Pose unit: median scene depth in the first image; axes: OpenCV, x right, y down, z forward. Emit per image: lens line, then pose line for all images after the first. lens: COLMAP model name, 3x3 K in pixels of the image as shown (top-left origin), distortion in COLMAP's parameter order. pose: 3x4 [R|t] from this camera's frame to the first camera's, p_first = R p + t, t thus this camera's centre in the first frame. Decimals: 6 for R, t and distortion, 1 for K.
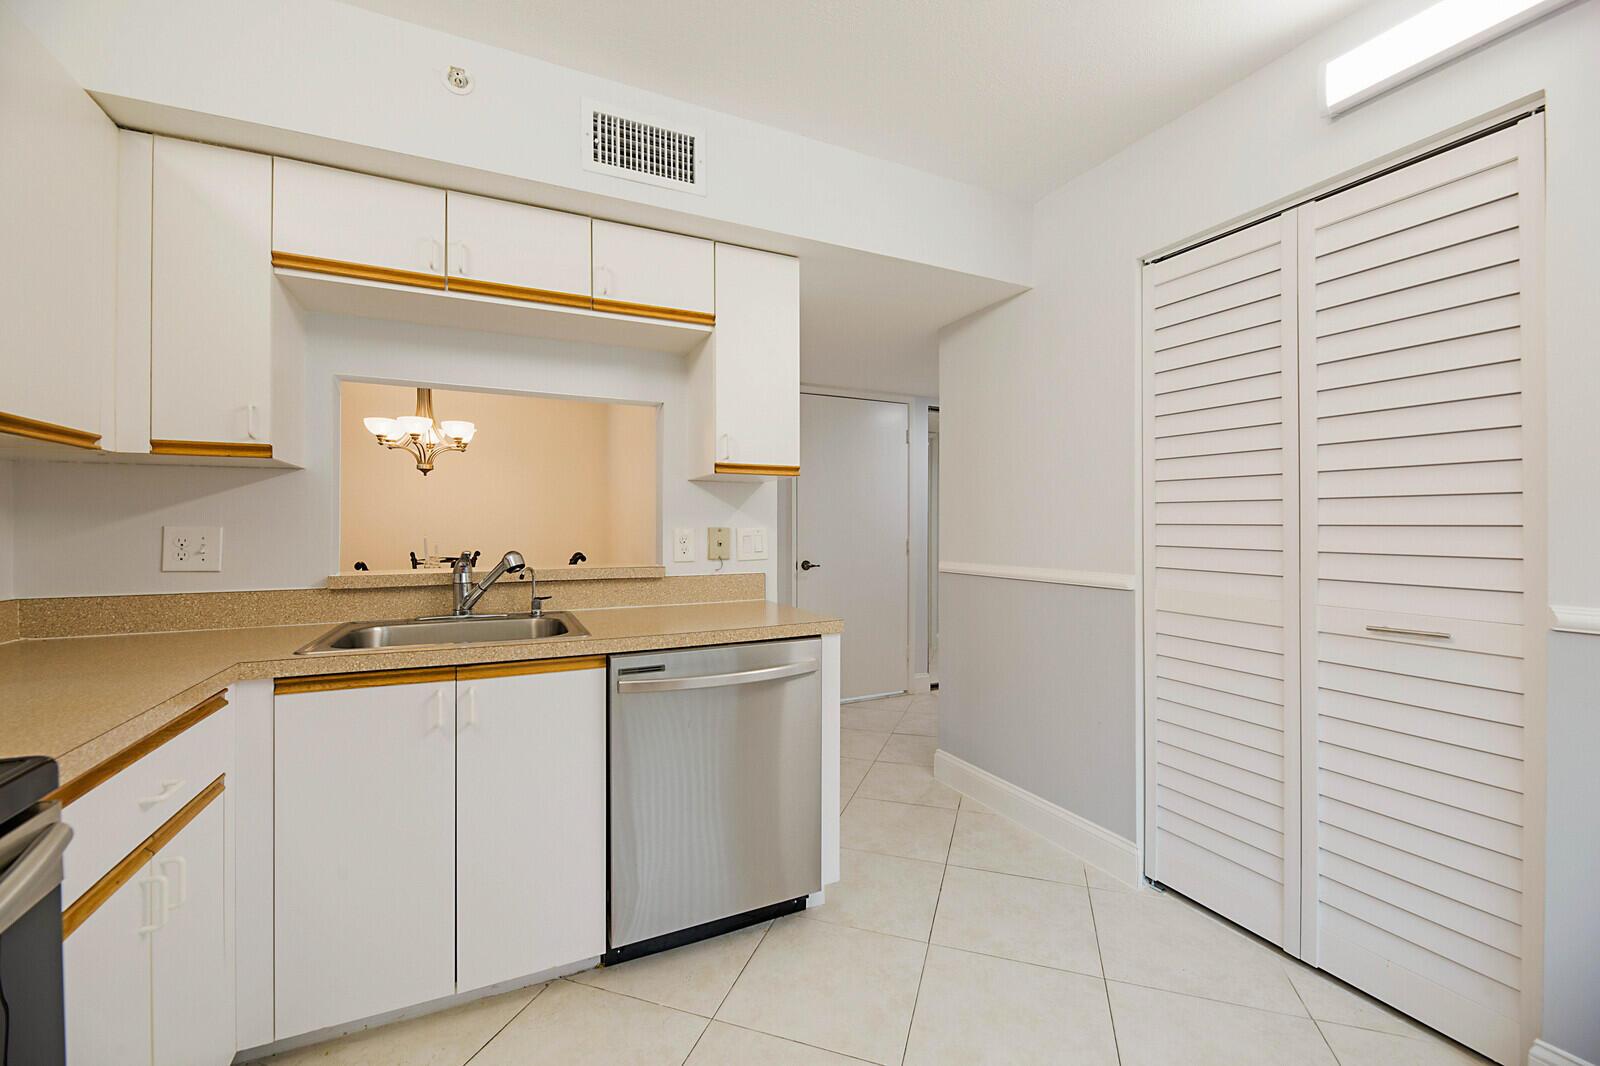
lens RADIAL K [[640.0, 0, 798.1], [0, 640.0, 527.3], [0, 0, 1]] dist [-0.000055, -0.000190]
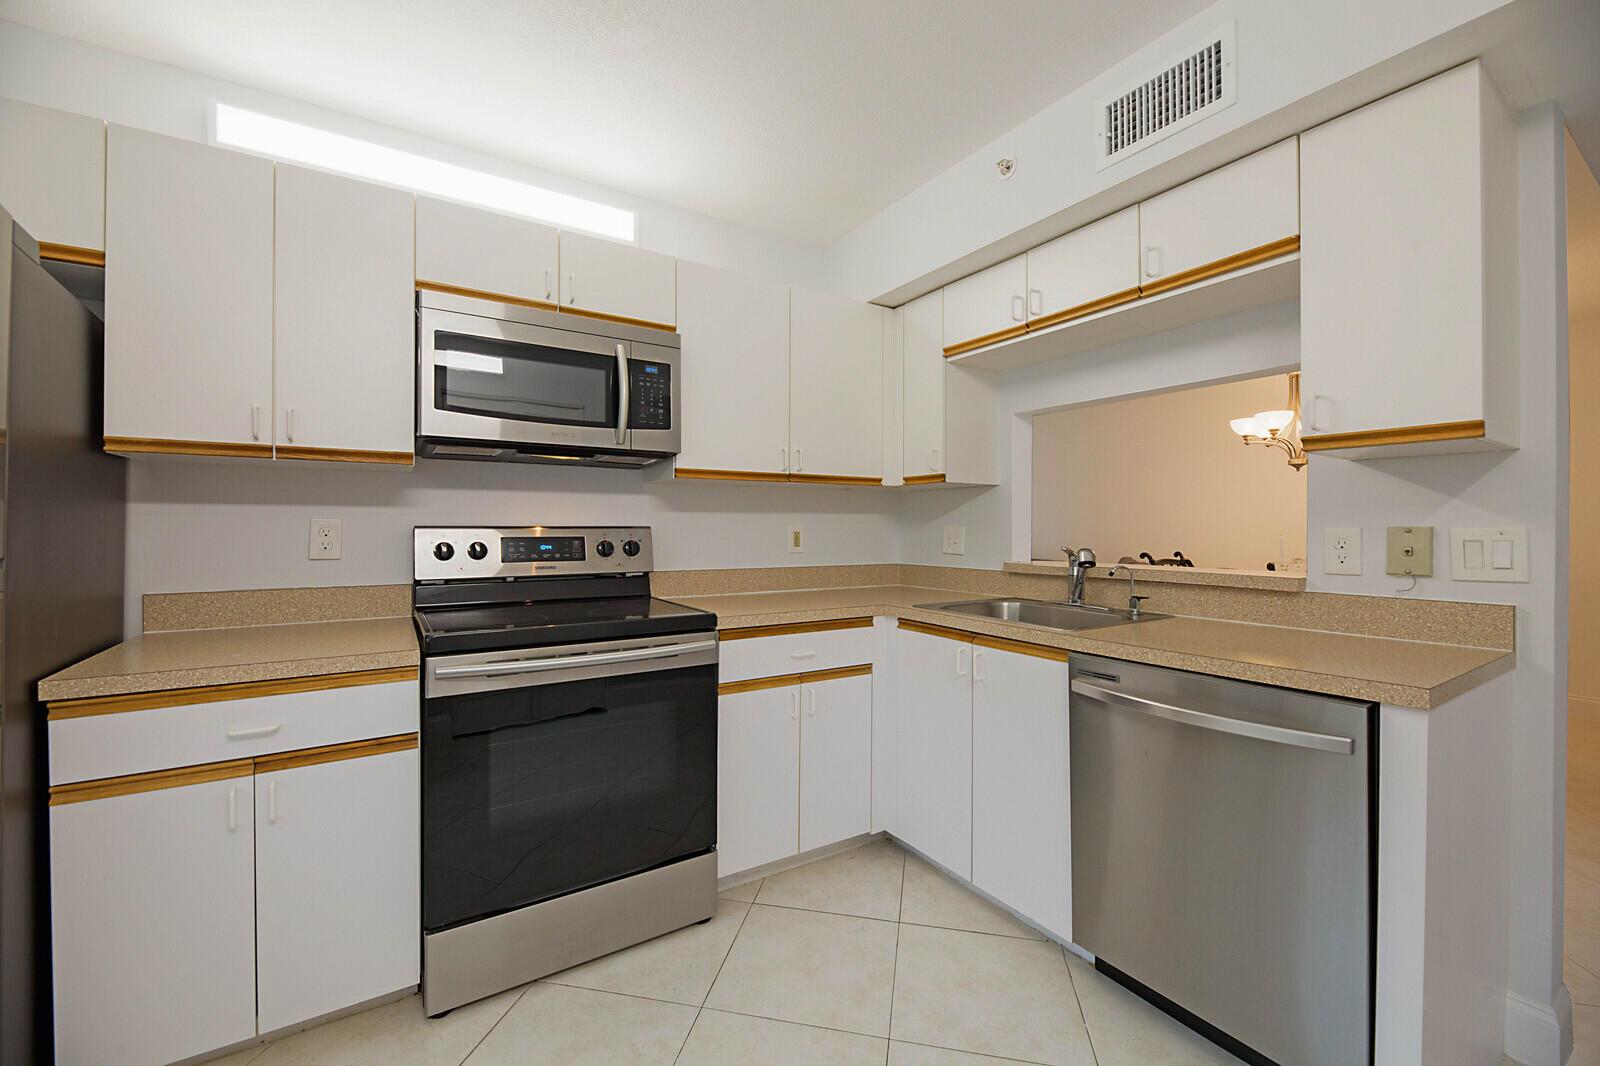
lens RADIAL K [[648.8, 0, 799.0], [0, 648.8, 526.6], [0, 0, 1]] dist [0.000001, -0.000623]
pose [[0.130548, -0.001071, -0.991441, 0.581289], [-0.000646, 0.999999, -0.001165, 0.001549], [0.991442, 0.000793, 0.130547, 0.376266]]
